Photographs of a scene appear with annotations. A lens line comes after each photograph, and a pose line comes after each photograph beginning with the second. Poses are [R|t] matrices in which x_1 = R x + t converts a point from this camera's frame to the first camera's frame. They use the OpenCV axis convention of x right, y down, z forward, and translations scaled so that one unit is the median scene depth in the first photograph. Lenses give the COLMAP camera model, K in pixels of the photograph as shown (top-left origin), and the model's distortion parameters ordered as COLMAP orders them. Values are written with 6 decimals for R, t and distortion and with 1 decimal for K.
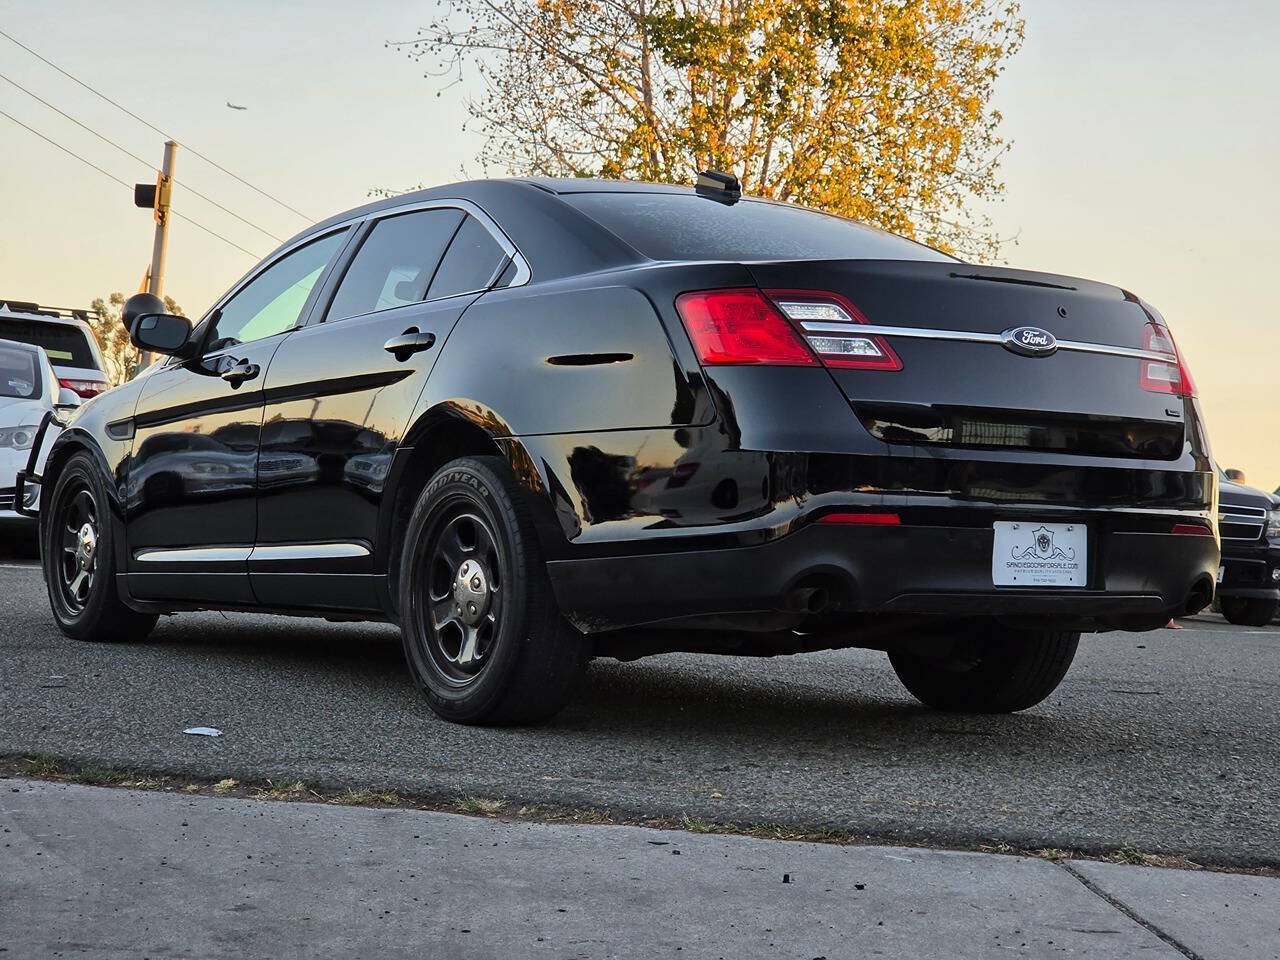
lens RADIAL K [[2475.7, 0, 641.3], [0, 2475.7, 446.0], [0, 0, 1]] dist [-0.311857, 3.916688]
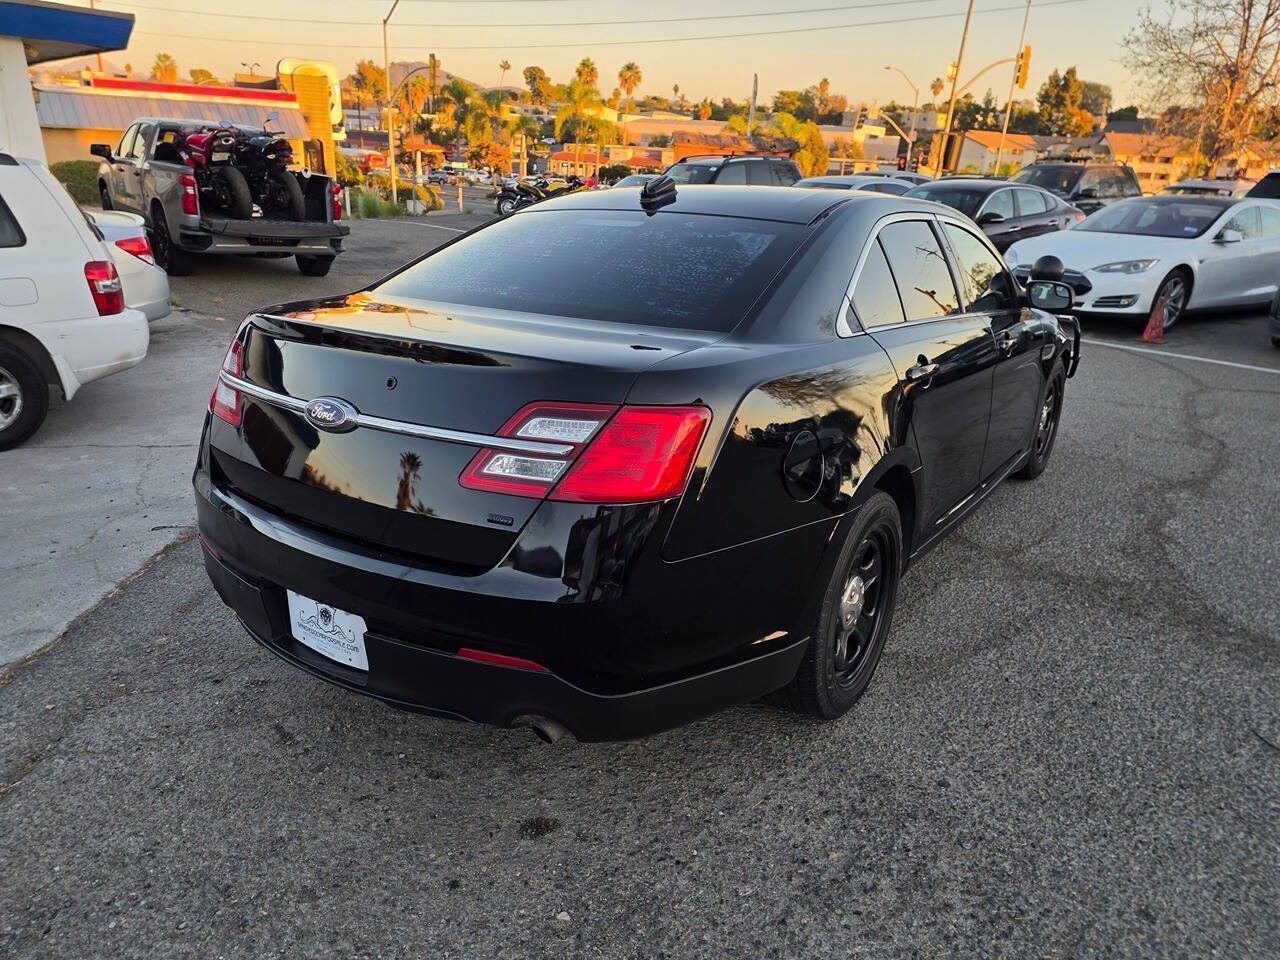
lens RADIAL K [[851.7, 0, 631.2], [0, 851.7, 485.6], [0, 0, 1]] dist [0.117011, -0.125897]
pose [[0.384283, 0.267853, -0.883505, 0.507396], [0.018147, 0.954611, 0.297303, -0.113901], [0.923037, -0.130282, 0.361980, 0.992810]]
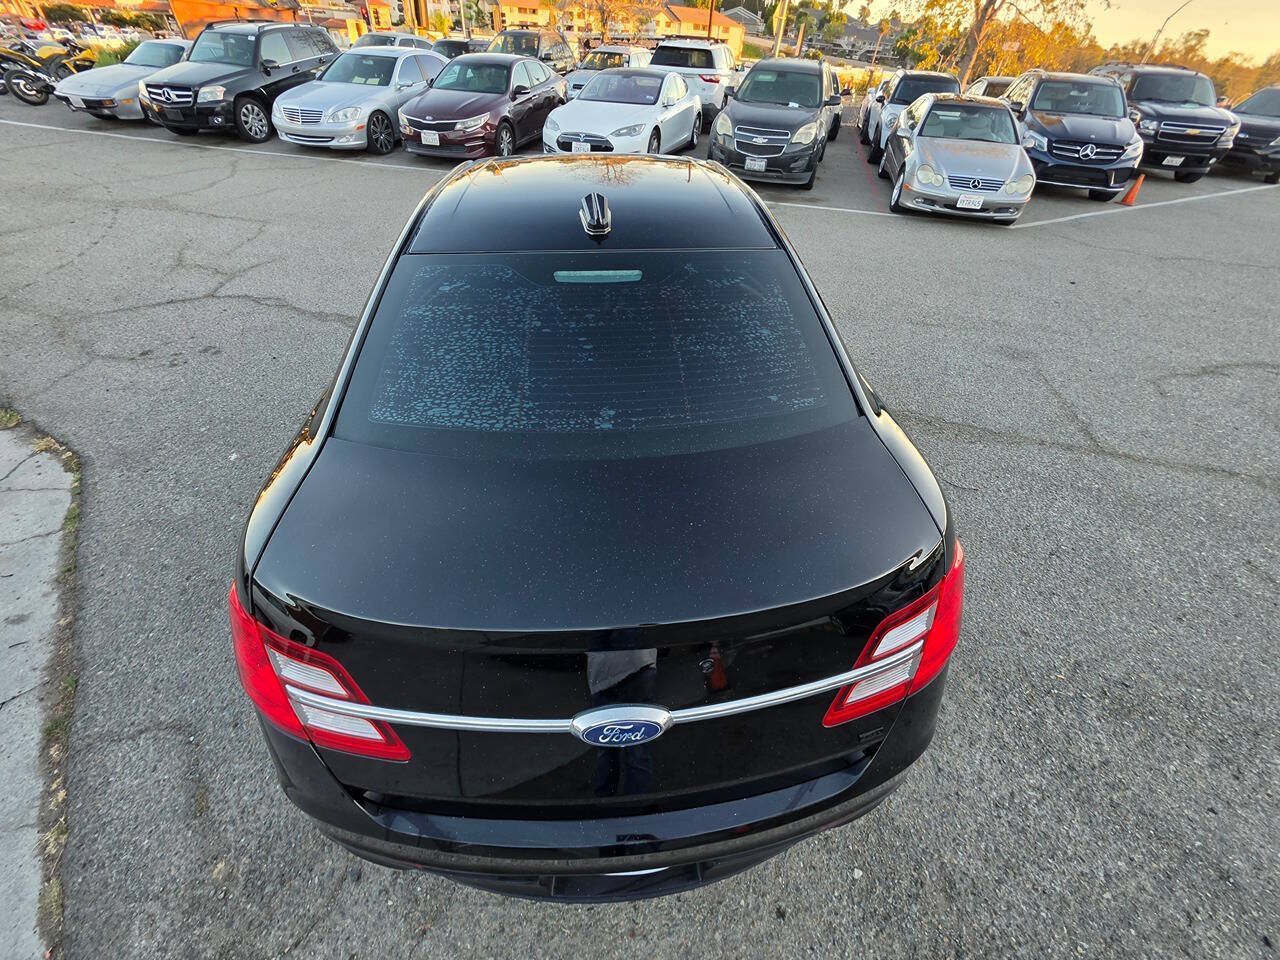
lens RADIAL K [[517.5, 0, 639.5], [0, 517.5, 474.9], [0, 0, 1]] dist [-0.002679, 0.002043]
pose [[0.880014, 0.281596, -0.382466, 0.201340], [0.035712, 0.763766, 0.644504, -0.197239], [0.473604, -0.580831, 0.662068, 0.954922]]
